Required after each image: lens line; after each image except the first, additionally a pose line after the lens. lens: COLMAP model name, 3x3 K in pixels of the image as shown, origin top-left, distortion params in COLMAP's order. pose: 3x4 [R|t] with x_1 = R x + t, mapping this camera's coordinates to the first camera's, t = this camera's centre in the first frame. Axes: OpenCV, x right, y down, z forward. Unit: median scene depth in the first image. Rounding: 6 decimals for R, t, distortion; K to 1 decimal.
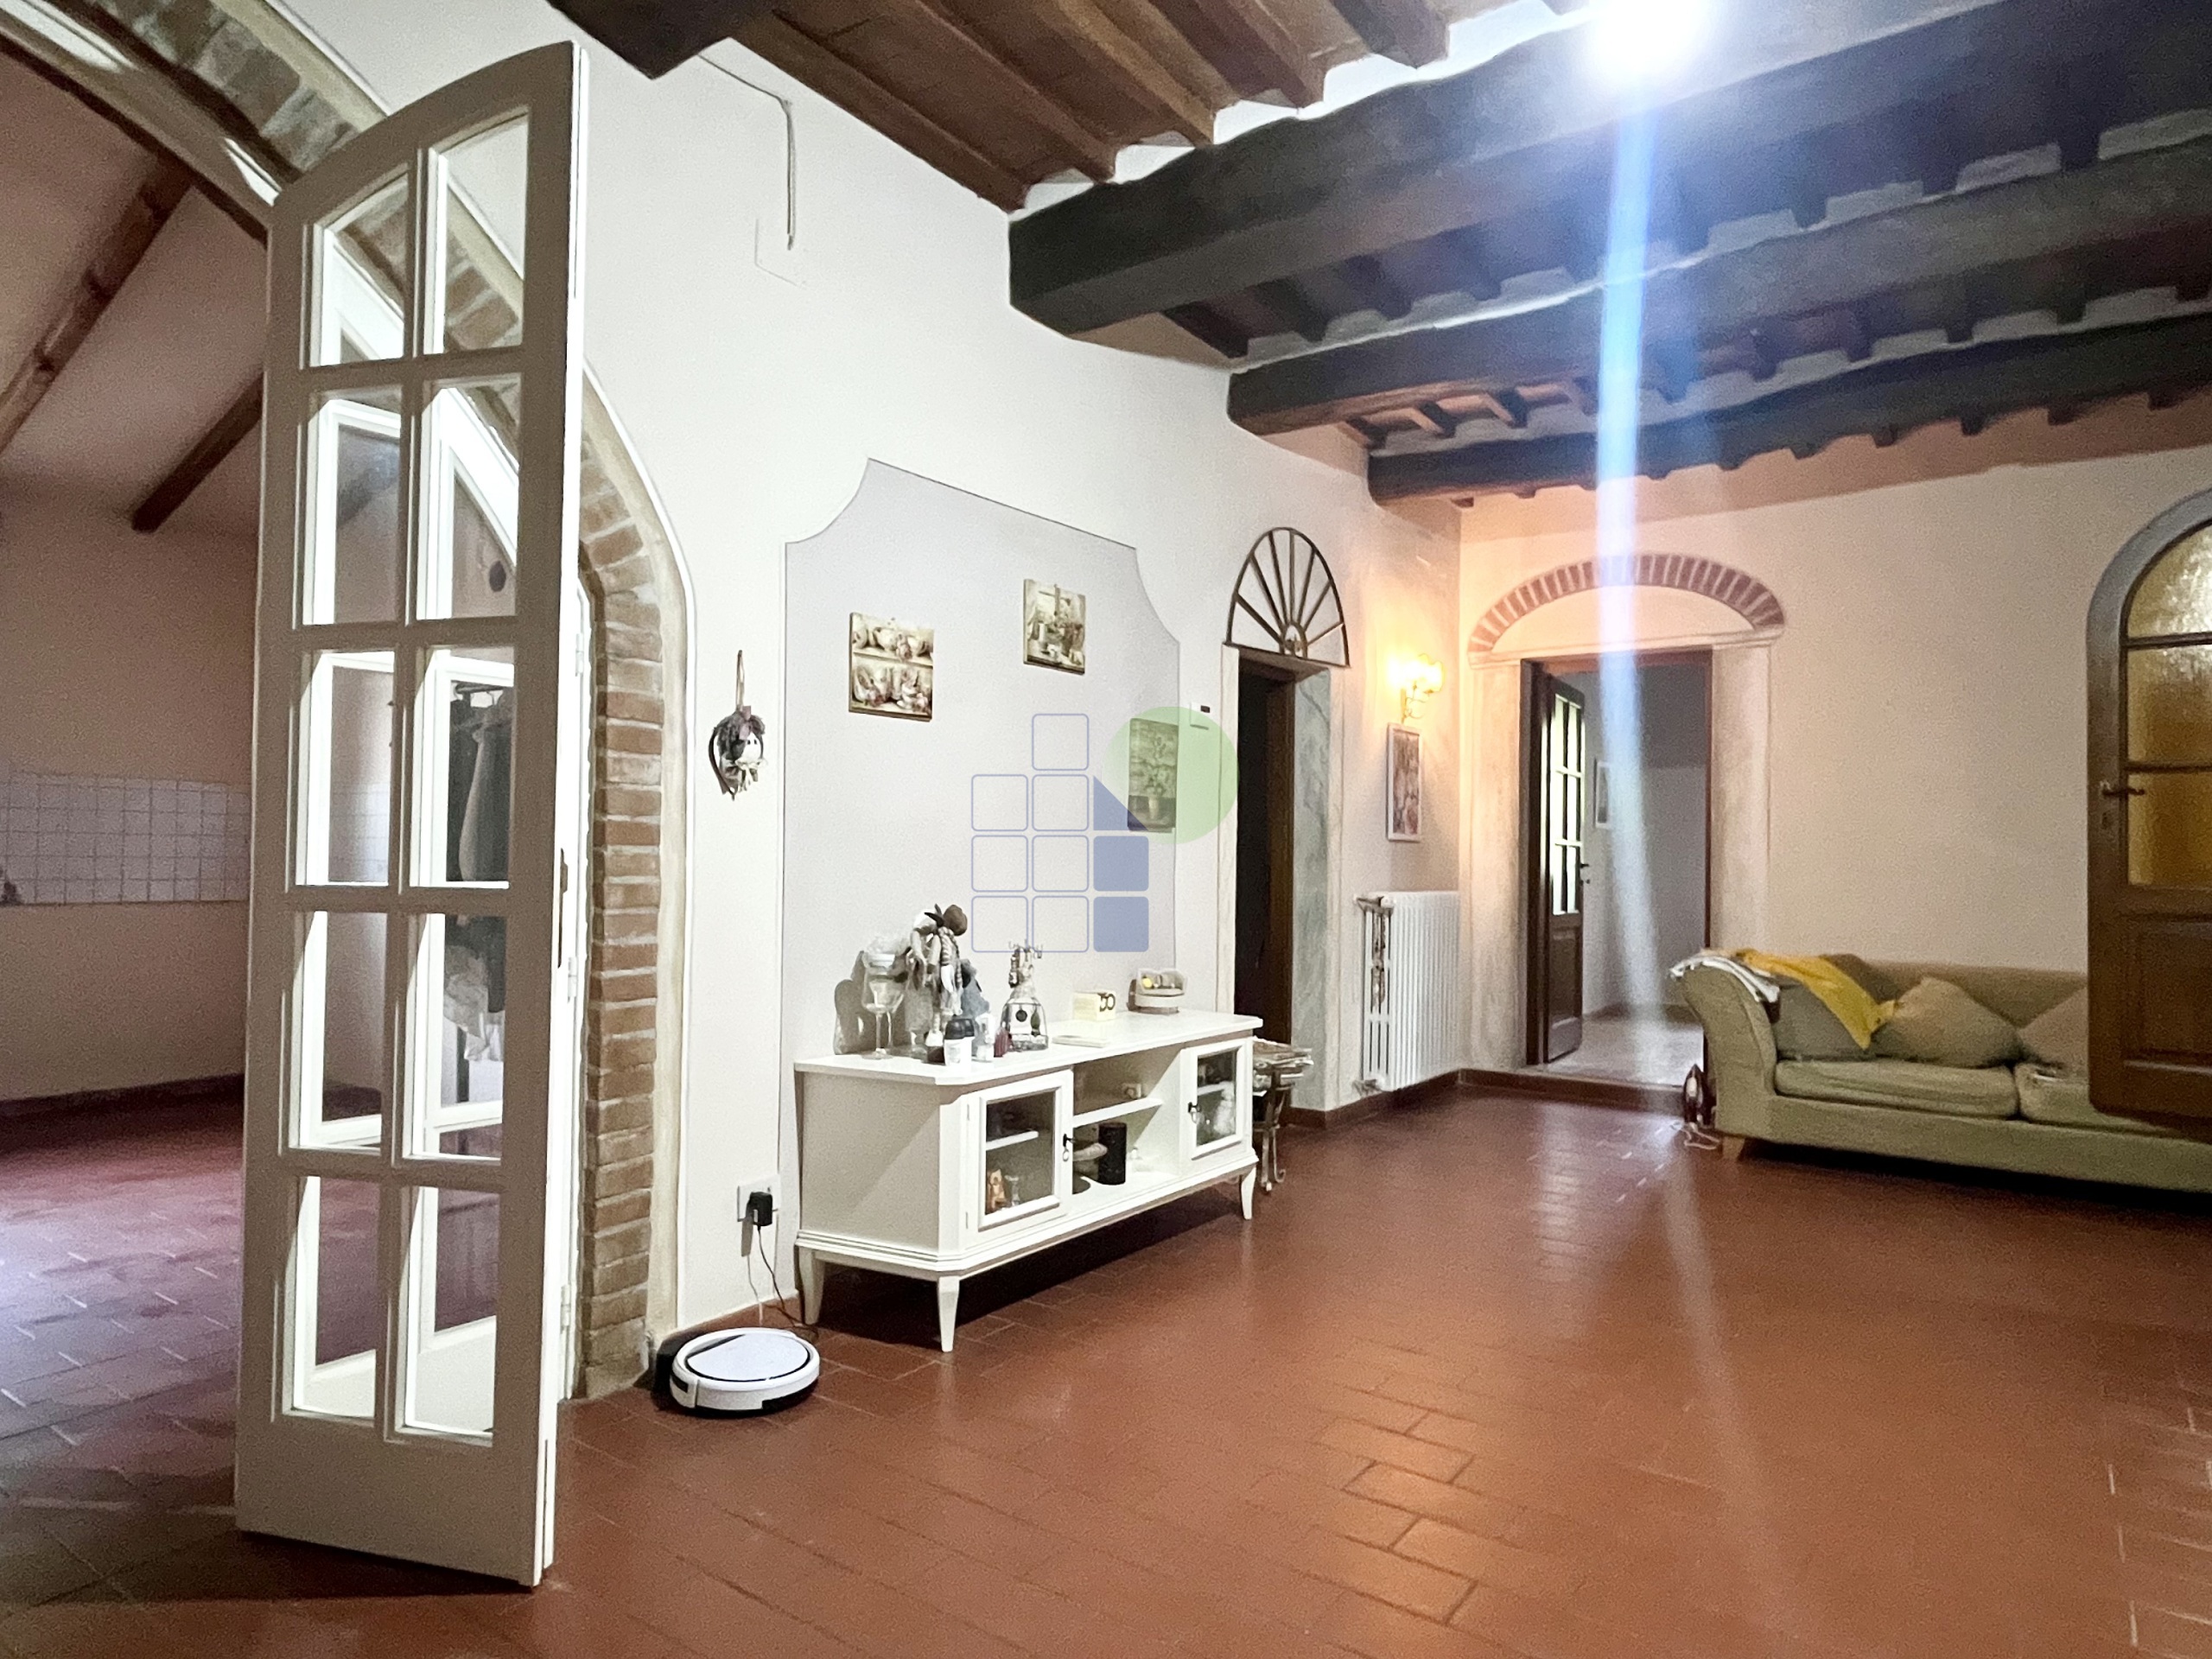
lens RADIAL K [[1326.0, 0, 1102.8], [0, 1326.0, 833.5], [0, 0, 1]] dist [-0.004809, 0.001832]
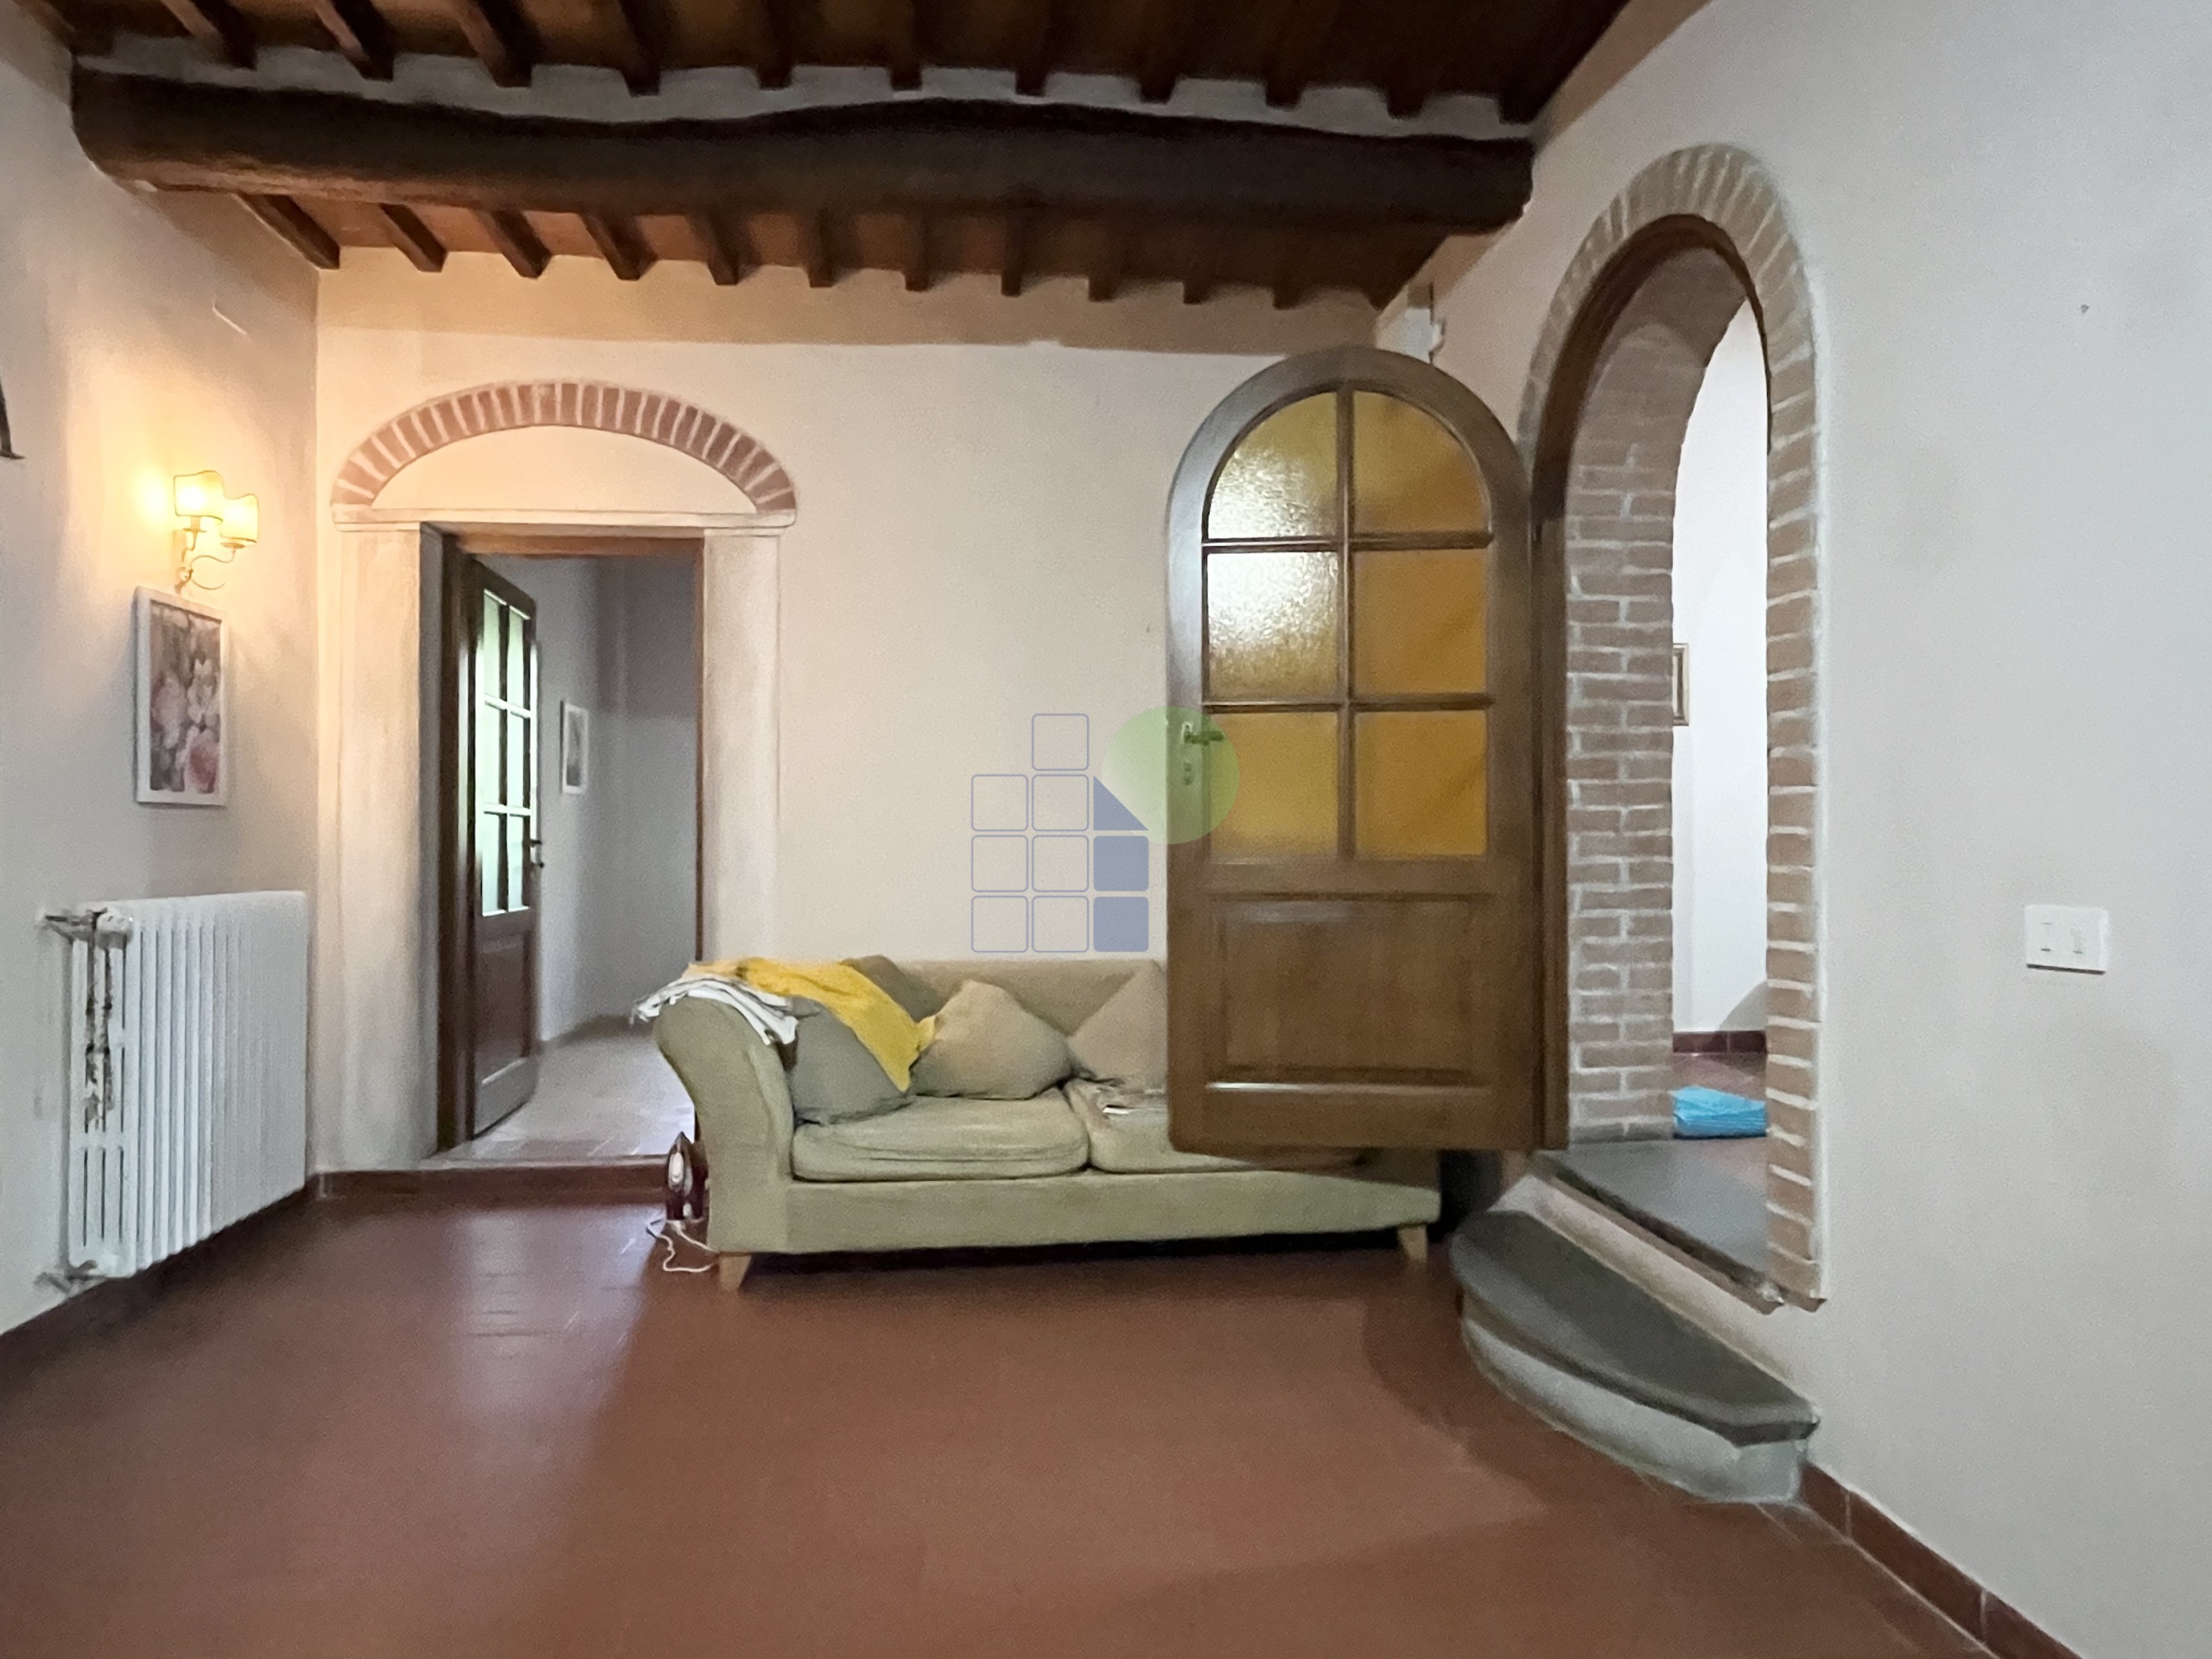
lens RADIAL K [[1326.0, 0, 1099.3], [0, 1326.0, 824.0], [0, 0, 1]] dist [-0.004809, 0.001832]
pose [[0.755764, -0.008628, 0.654788, 0.173066], [0.000626, 0.999922, 0.012453, 0.007632], [-0.654844, -0.009002, 0.755710, 0.362949]]
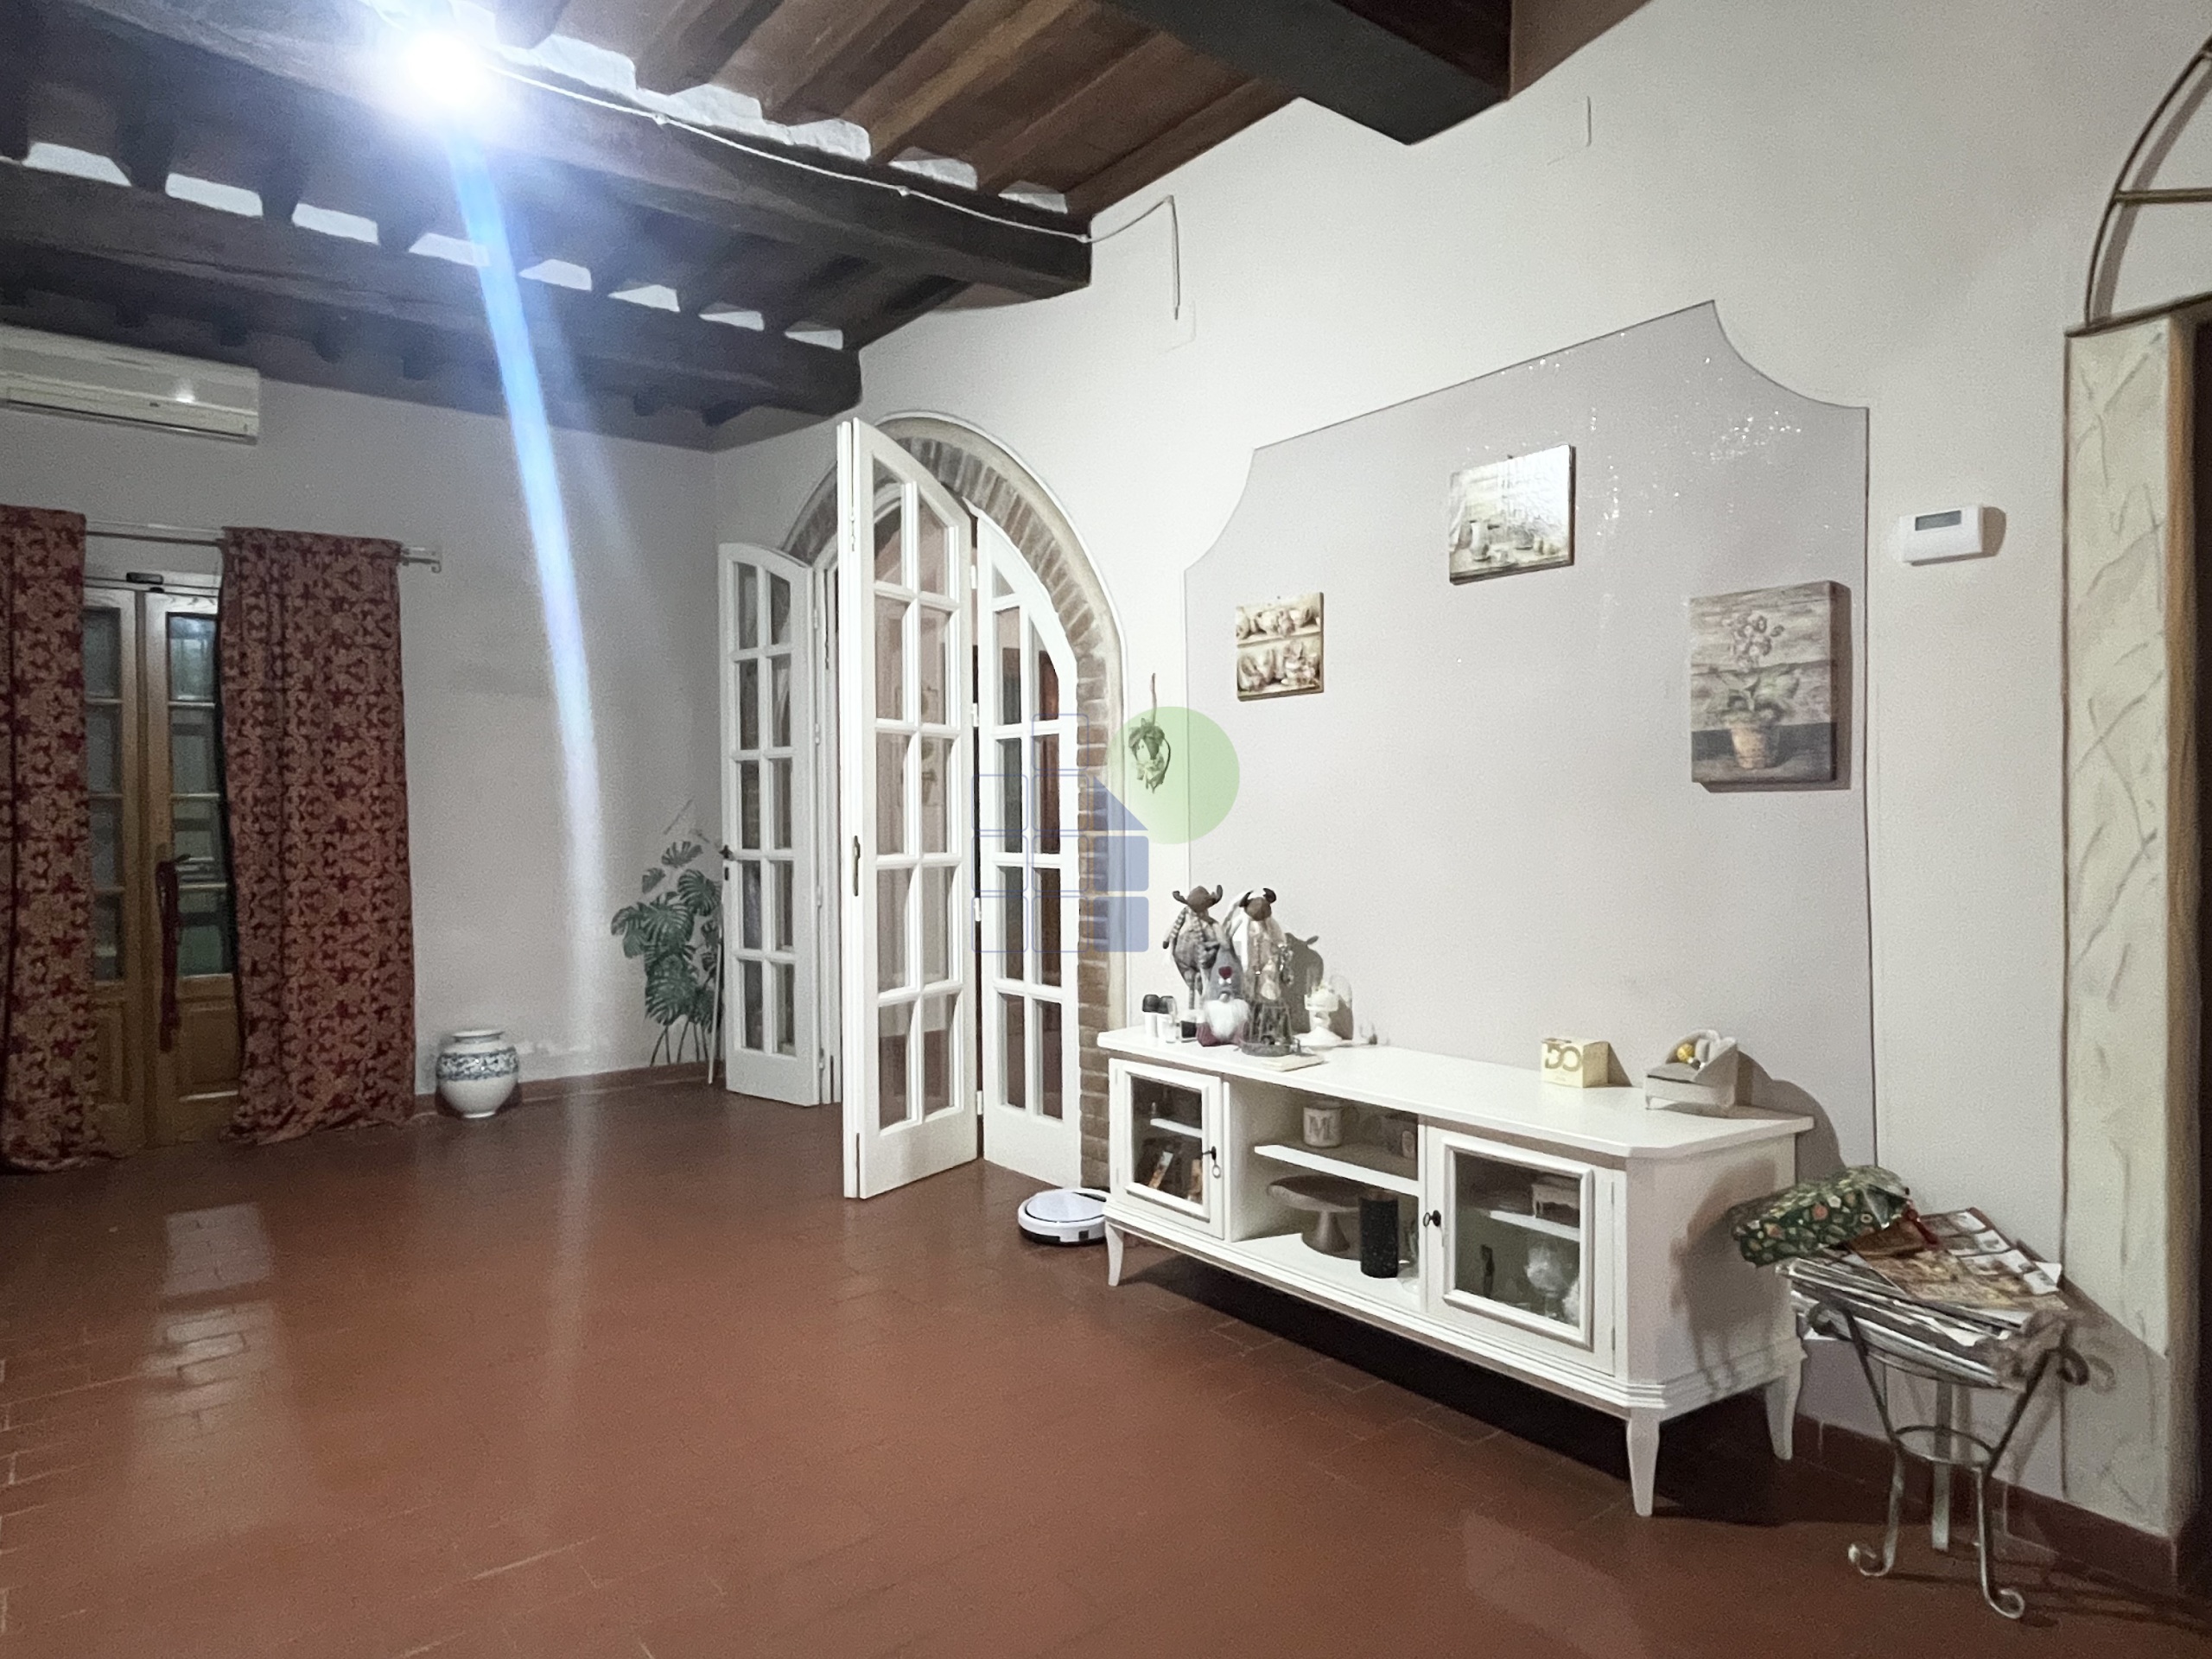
lens RADIAL K [[1326.0, 0, 1106.3], [0, 1326.0, 827.2], [0, 0, 1]] dist [-0.004809, 0.001832]
pose [[-0.280188, -0.001270, -0.959944, 0.686586], [0.027254, 0.999586, -0.009277, 0.012568], [0.959558, -0.028761, -0.280038, 0.951771]]
